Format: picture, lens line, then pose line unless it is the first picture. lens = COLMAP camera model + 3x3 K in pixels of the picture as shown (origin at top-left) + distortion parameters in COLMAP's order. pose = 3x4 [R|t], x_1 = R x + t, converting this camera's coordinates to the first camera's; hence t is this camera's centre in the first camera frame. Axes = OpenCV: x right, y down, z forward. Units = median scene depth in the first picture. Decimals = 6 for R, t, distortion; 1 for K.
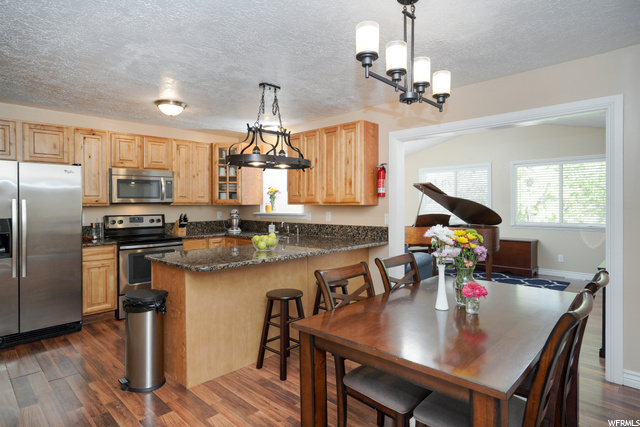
lens RADIAL K [[360.2, 0, 318.6], [0, 360.2, 202.6], [0, 0, 1]] dist [-0.003276, -0.000455]
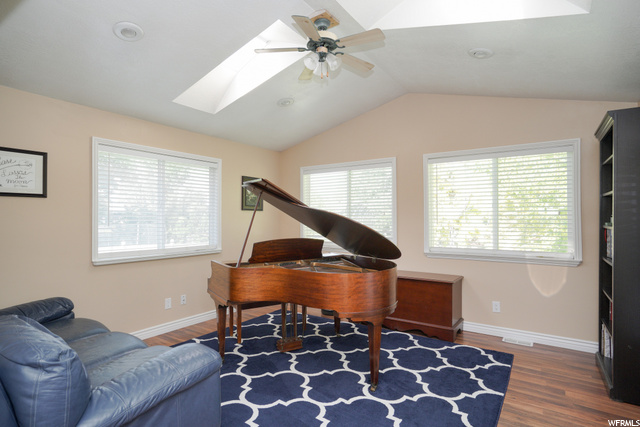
lens RADIAL K [[339.7, 0, 321.7], [0, 339.7, 214.5], [0, 0, 1]] dist [-0.002669, -0.000391]
pose [[0.986828, 0.000621, 0.161774, 0.271469], [-0.000389, 0.999999, -0.001464, -0.006577], [-0.161775, 0.001382, 0.986827, 0.455201]]
